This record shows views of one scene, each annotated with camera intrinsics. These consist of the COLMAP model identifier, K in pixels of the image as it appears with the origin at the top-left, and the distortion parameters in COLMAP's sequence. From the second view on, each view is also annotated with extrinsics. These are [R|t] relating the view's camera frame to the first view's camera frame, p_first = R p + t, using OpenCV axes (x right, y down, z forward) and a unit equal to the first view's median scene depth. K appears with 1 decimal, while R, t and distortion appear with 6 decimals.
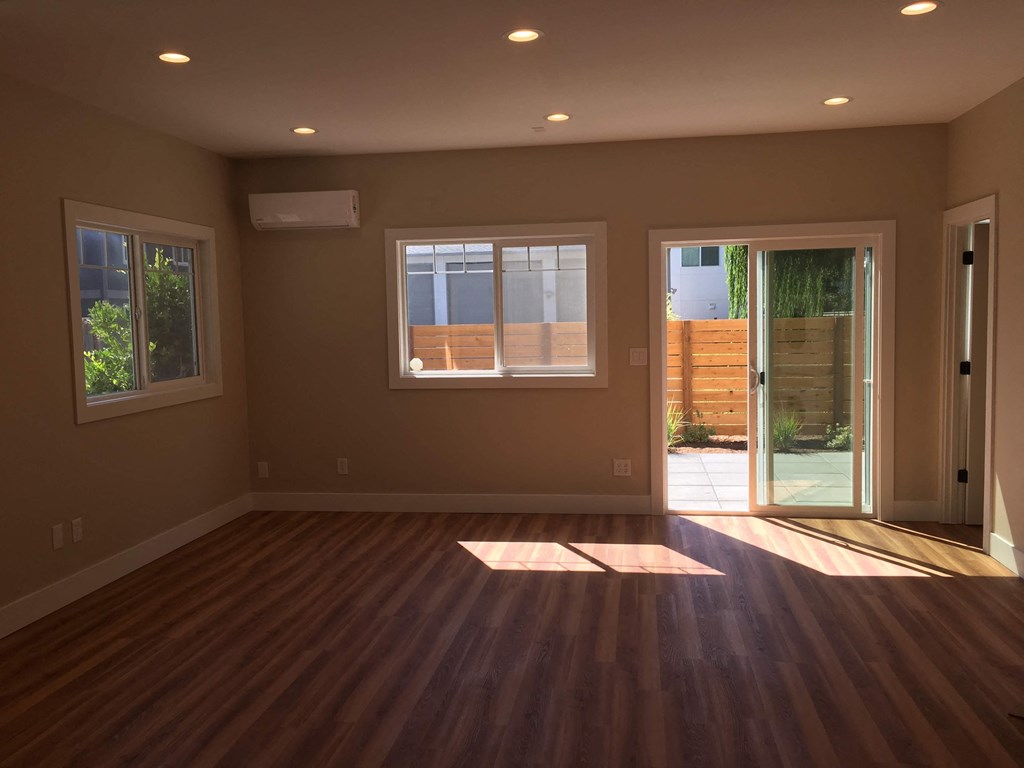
lens RADIAL K [[874.9, 0, 512.0], [0, 874.9, 384.0], [0, 0, 1]] dist [0.087619, -0.113120]
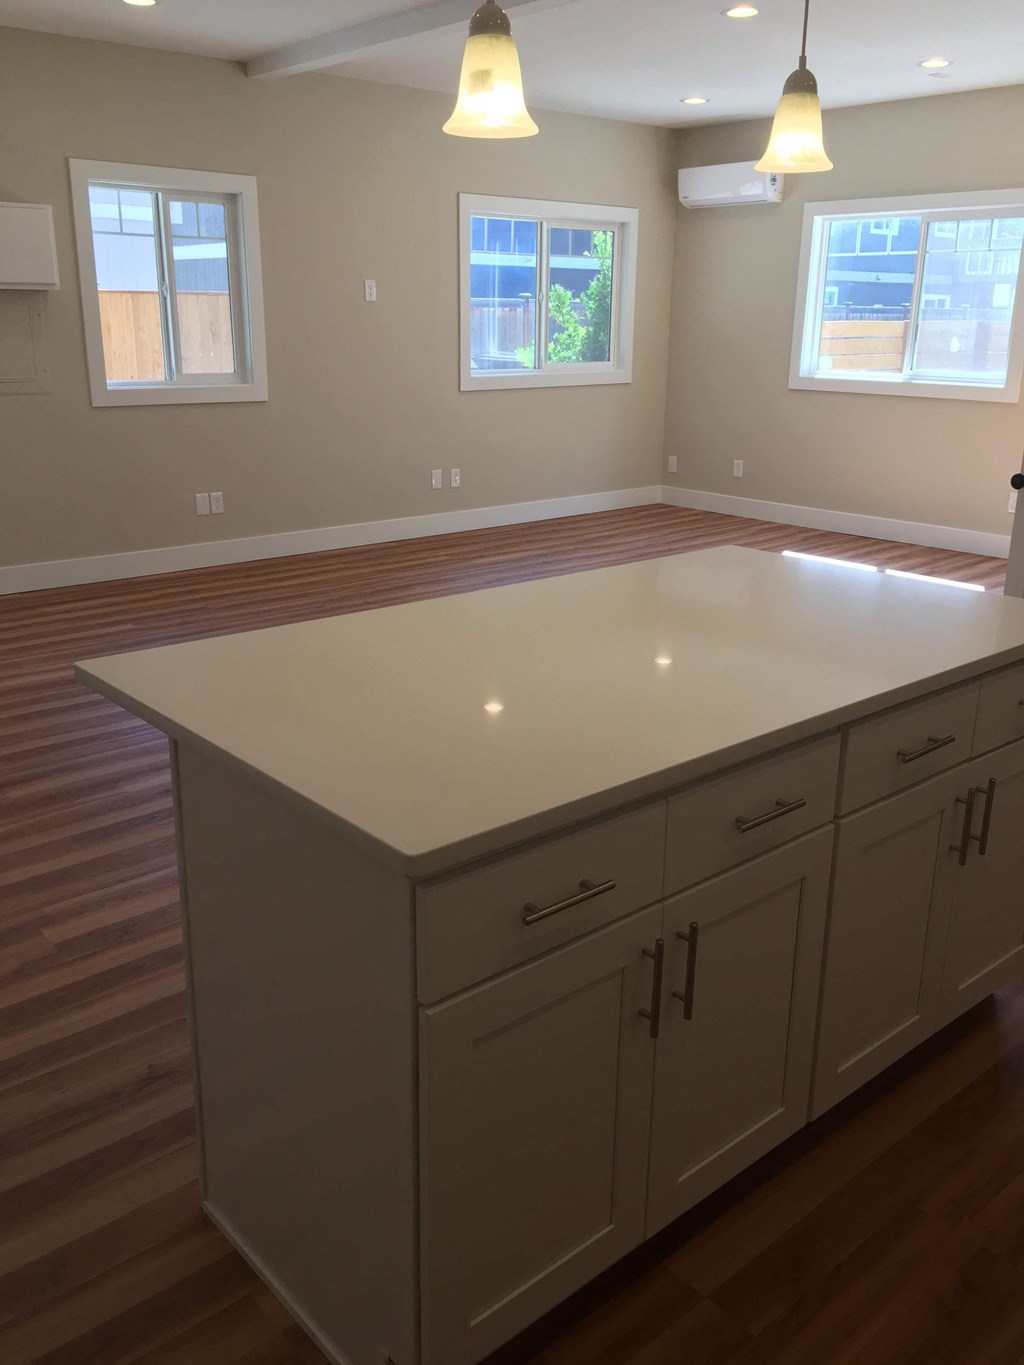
lens RADIAL K [[1166.3, 0, 512.0], [0, 1166.3, 682.5], [0, 0, 1]] dist [0.087619, -0.113120]
pose [[0.758095, 0.225066, -0.612077, 0.582435], [-0.077713, 0.963049, 0.257869, 0.008444], [0.647498, -0.147923, 0.747573, -0.206077]]
